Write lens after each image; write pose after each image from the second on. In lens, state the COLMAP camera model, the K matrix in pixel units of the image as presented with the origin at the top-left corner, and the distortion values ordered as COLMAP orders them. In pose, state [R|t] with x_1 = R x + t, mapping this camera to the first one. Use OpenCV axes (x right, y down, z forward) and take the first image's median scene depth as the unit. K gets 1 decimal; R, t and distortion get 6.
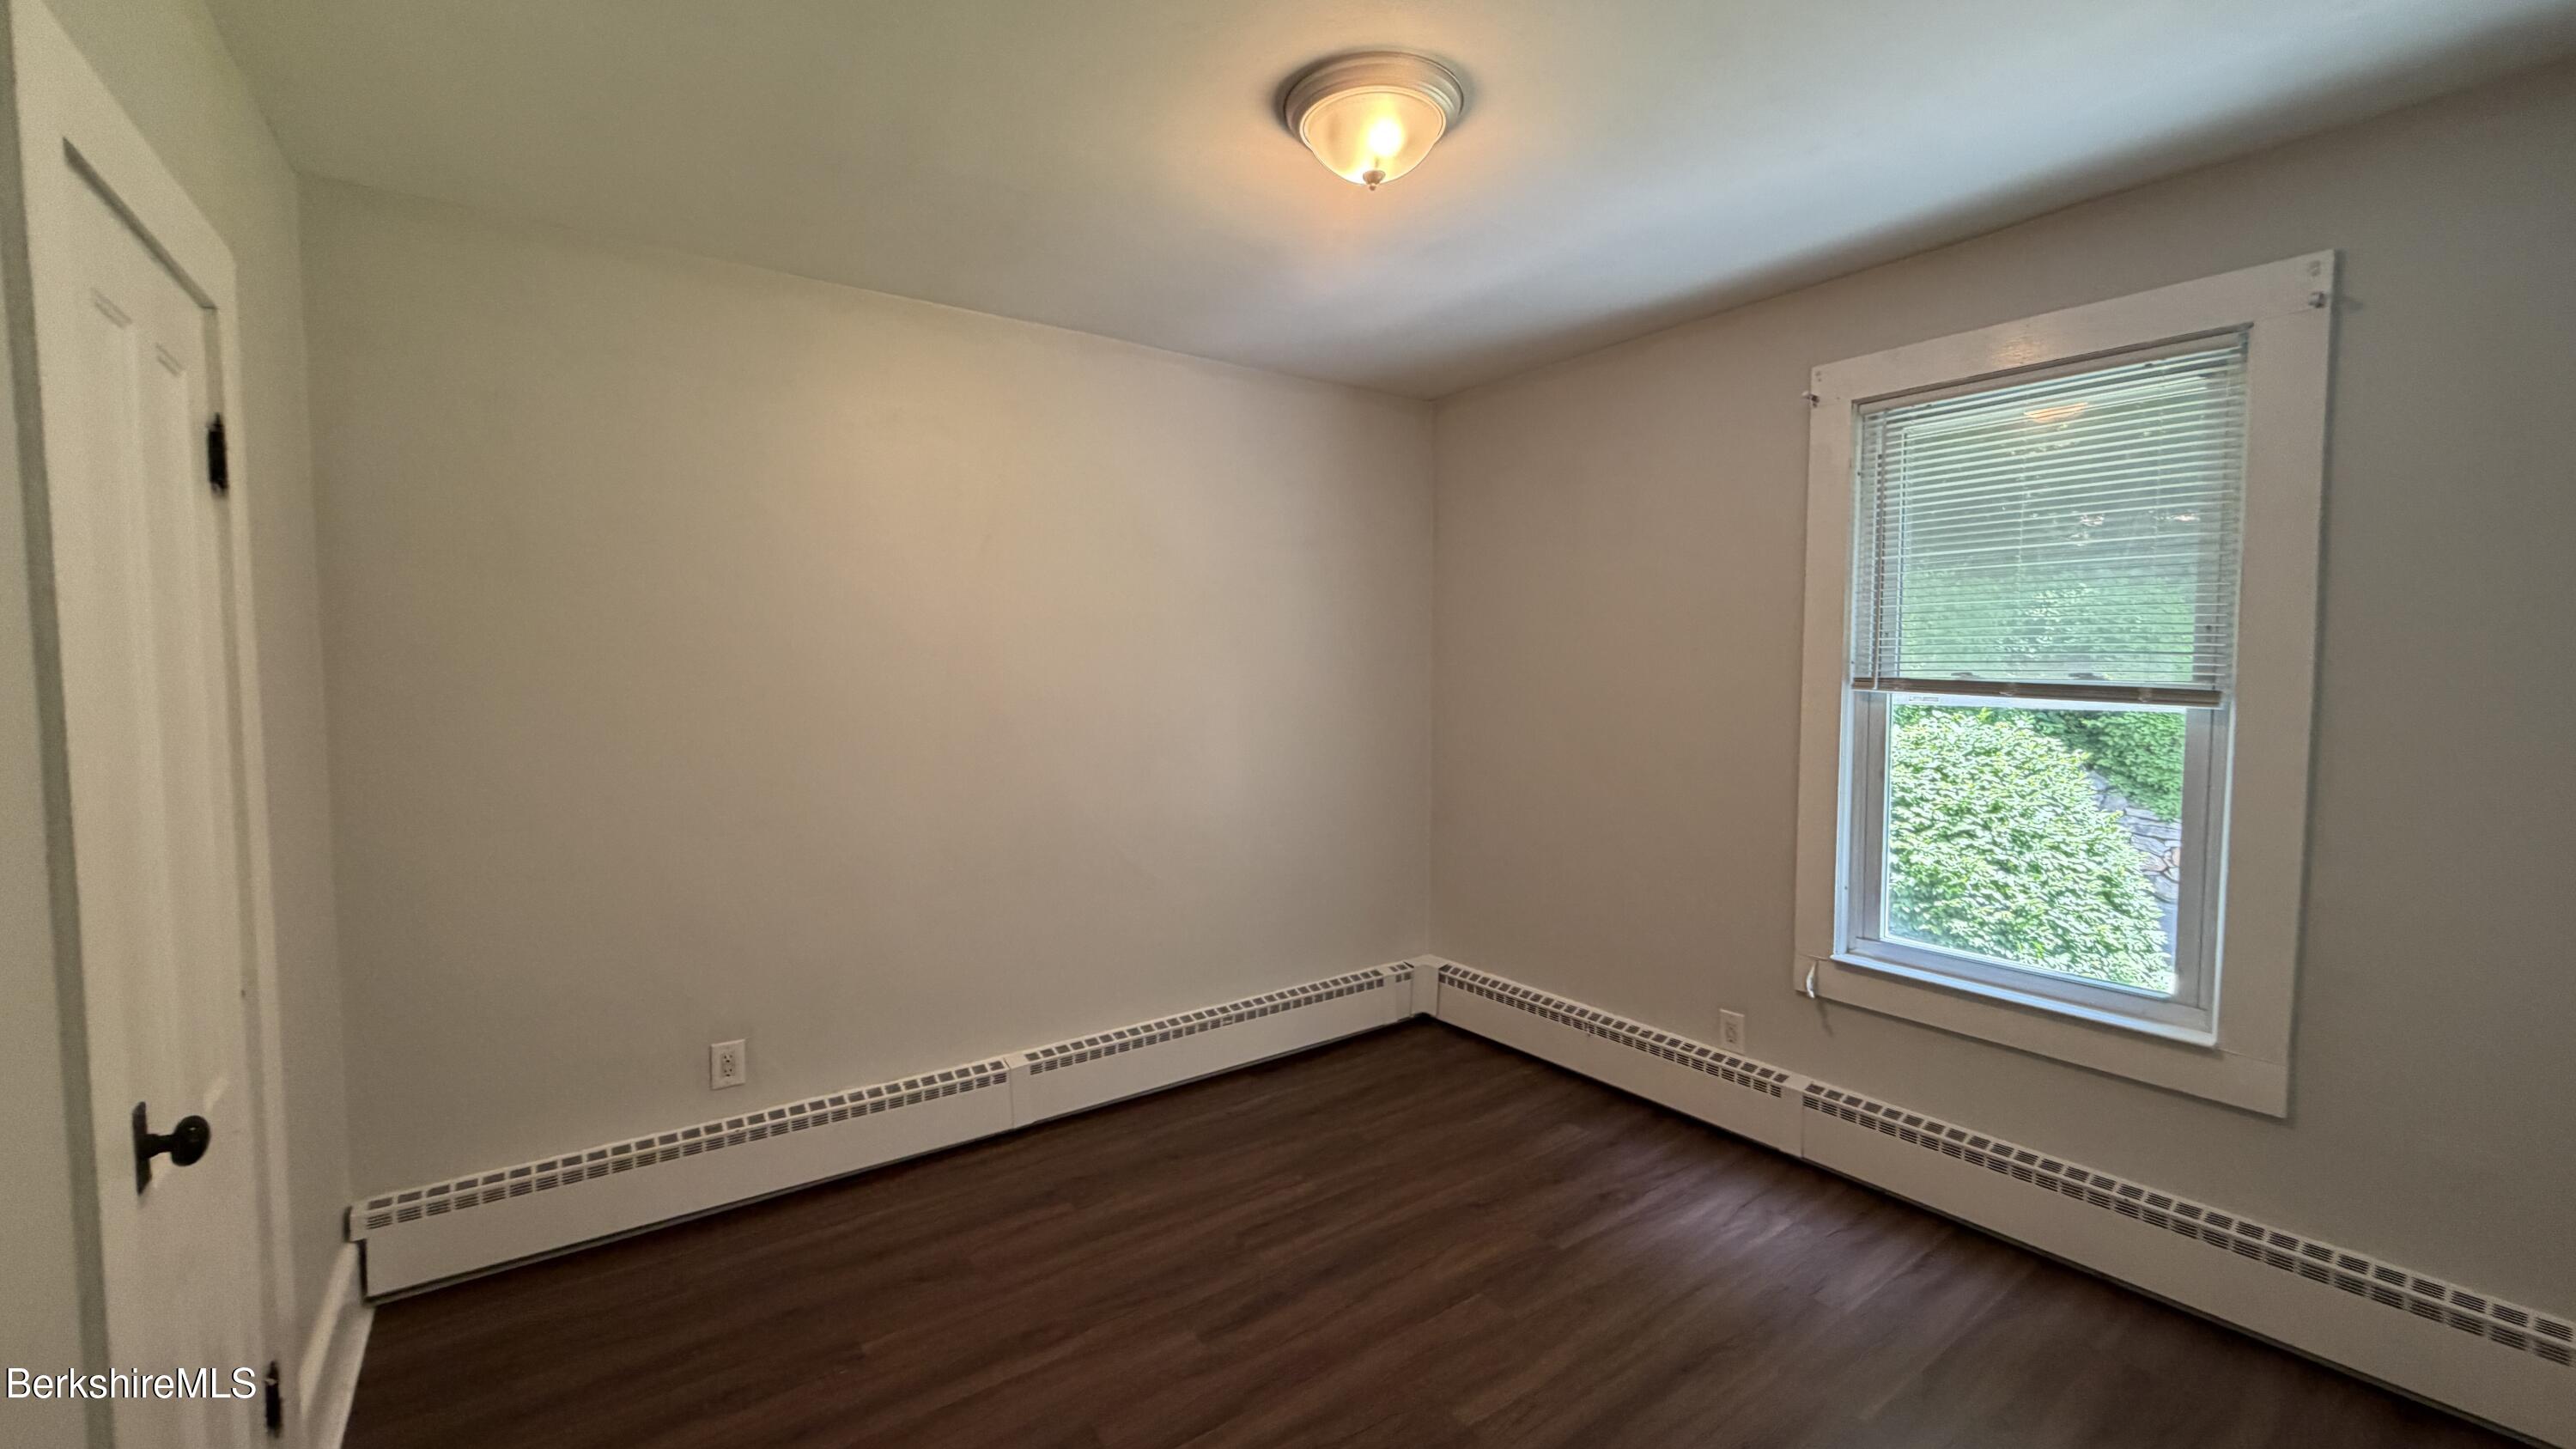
lens RADIAL K [[1023.7, 0, 1286.1], [0, 1023.7, 711.7], [0, 0, 1]] dist [-0.007024, -0.000257]
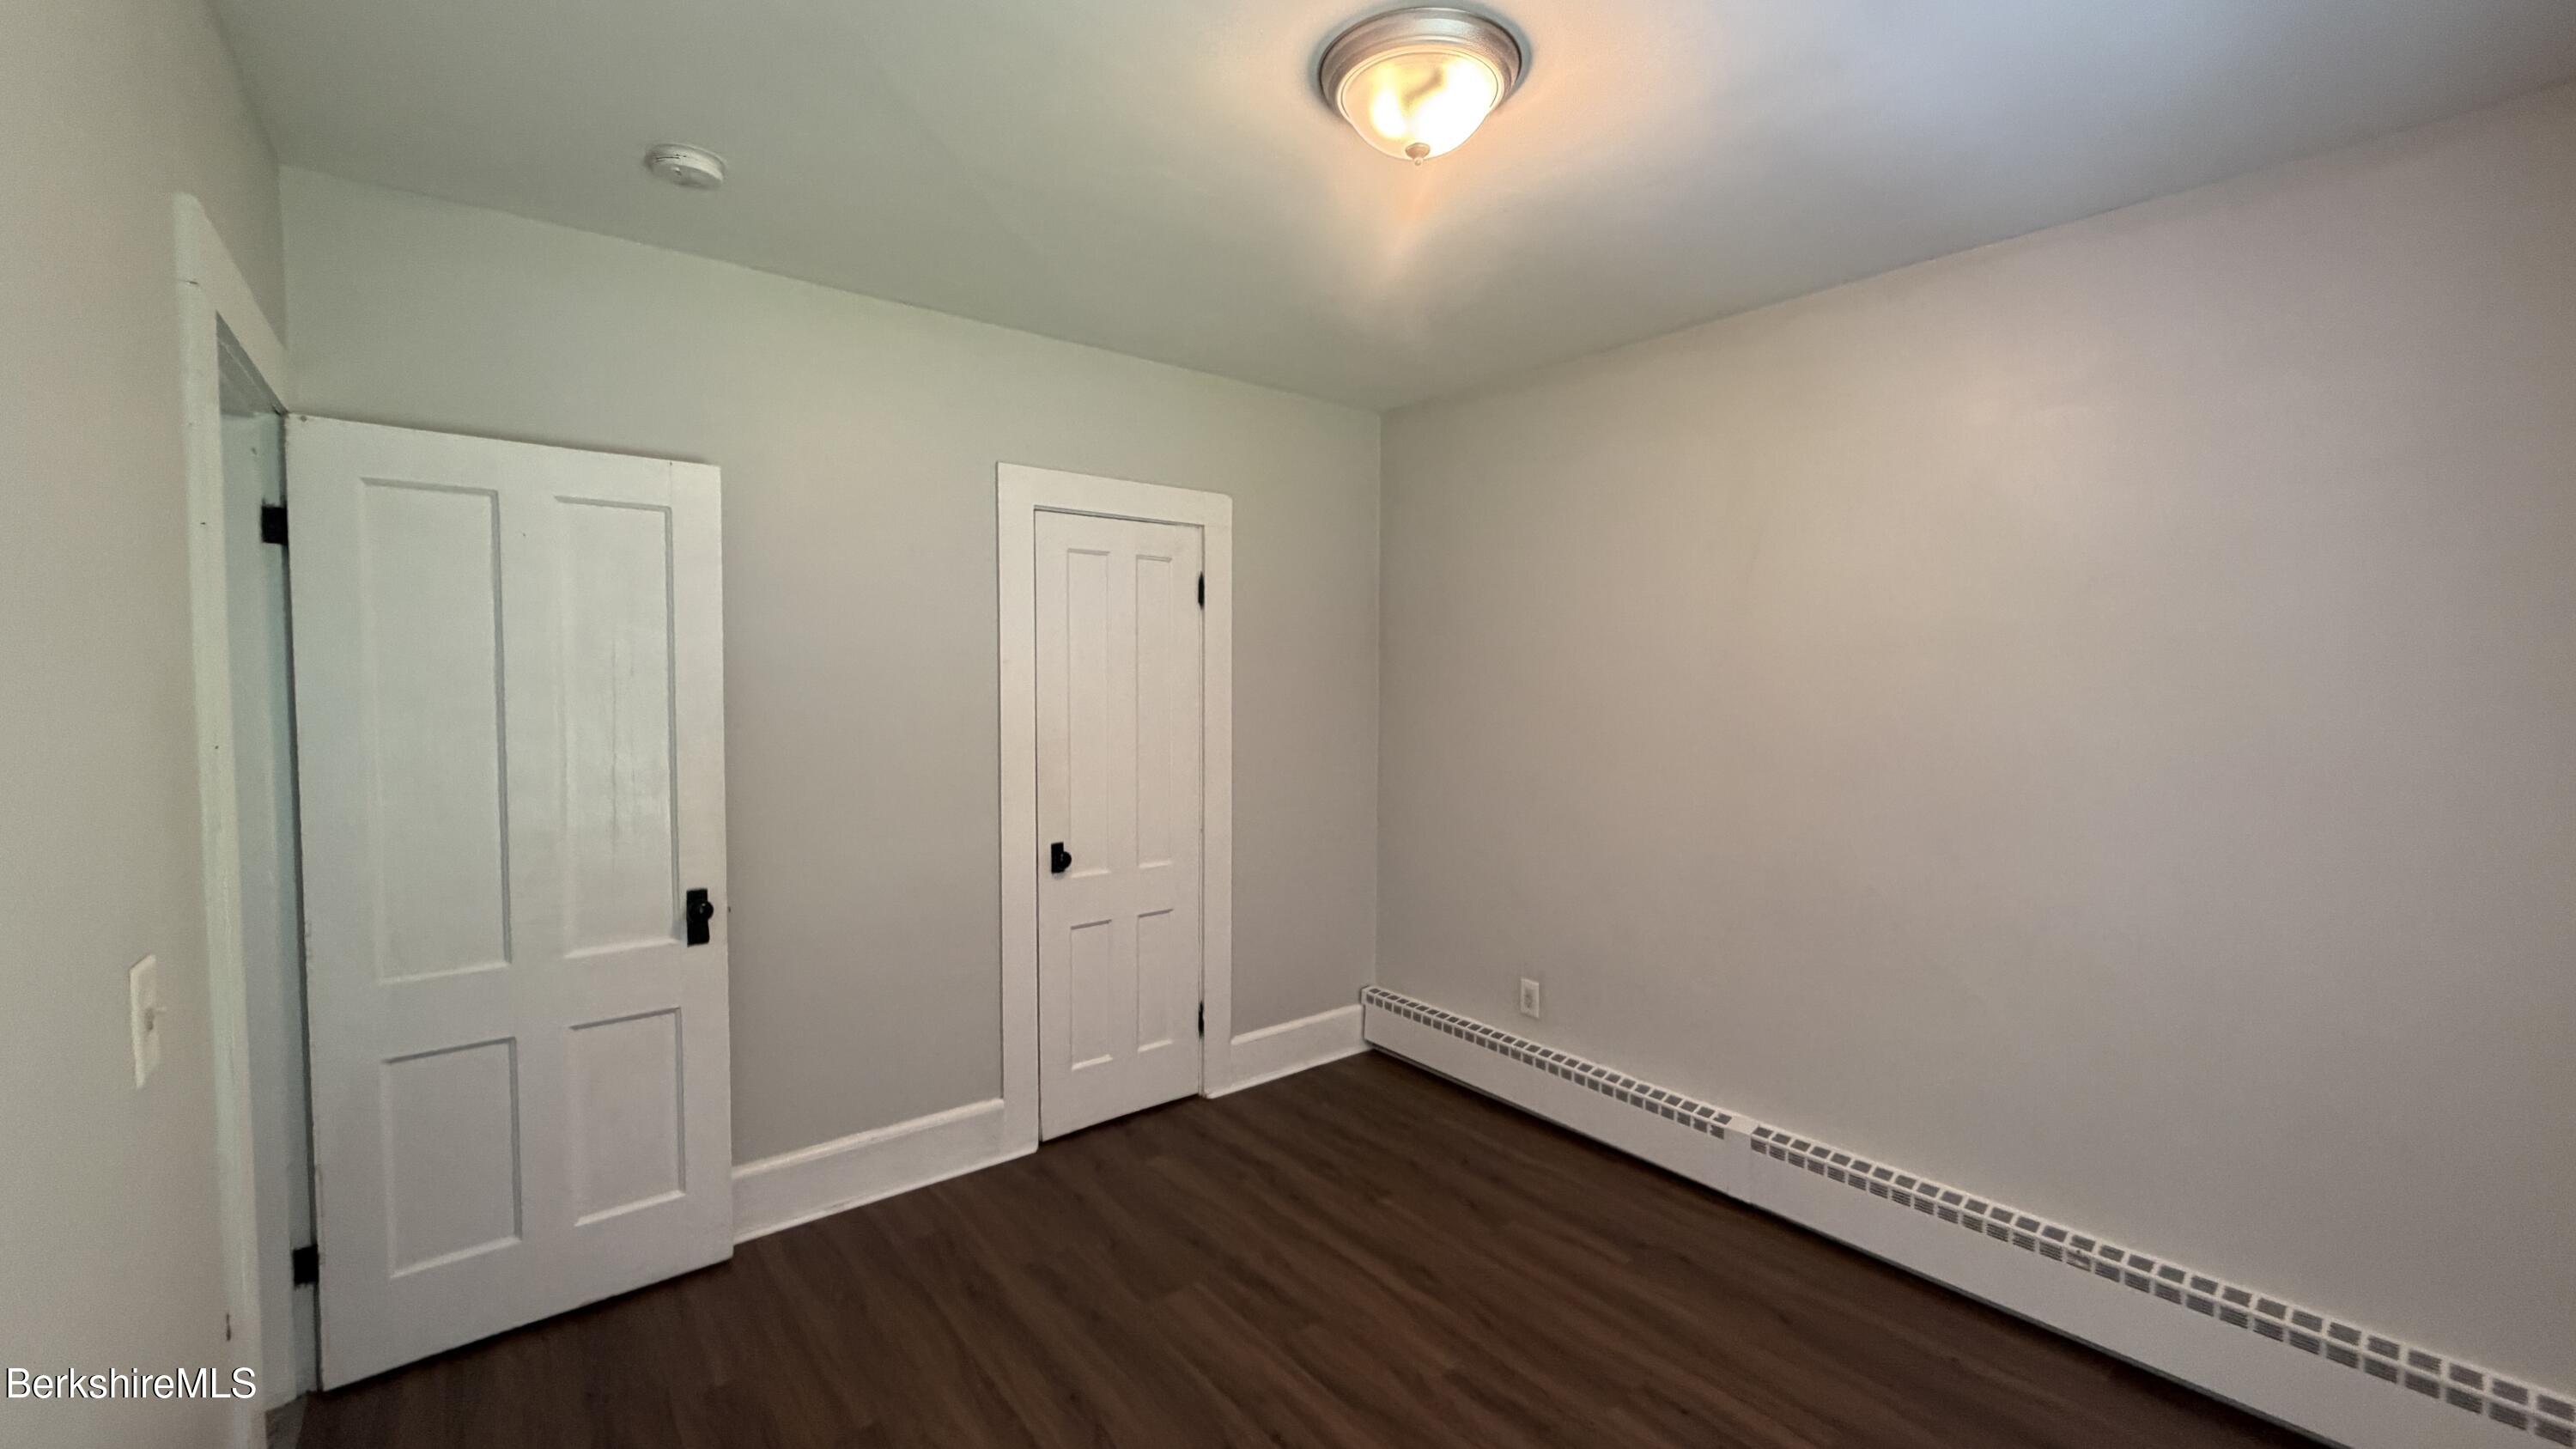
lens RADIAL K [[1023.7, 0, 1288.4], [0, 1023.7, 722.0], [0, 0, 1]] dist [-0.007024, -0.000257]
pose [[0.044046, 0.045157, -0.998008, 0.697105], [-0.053039, 0.997675, 0.042801, -0.038090], [0.997621, 0.051048, 0.046338, 0.618066]]
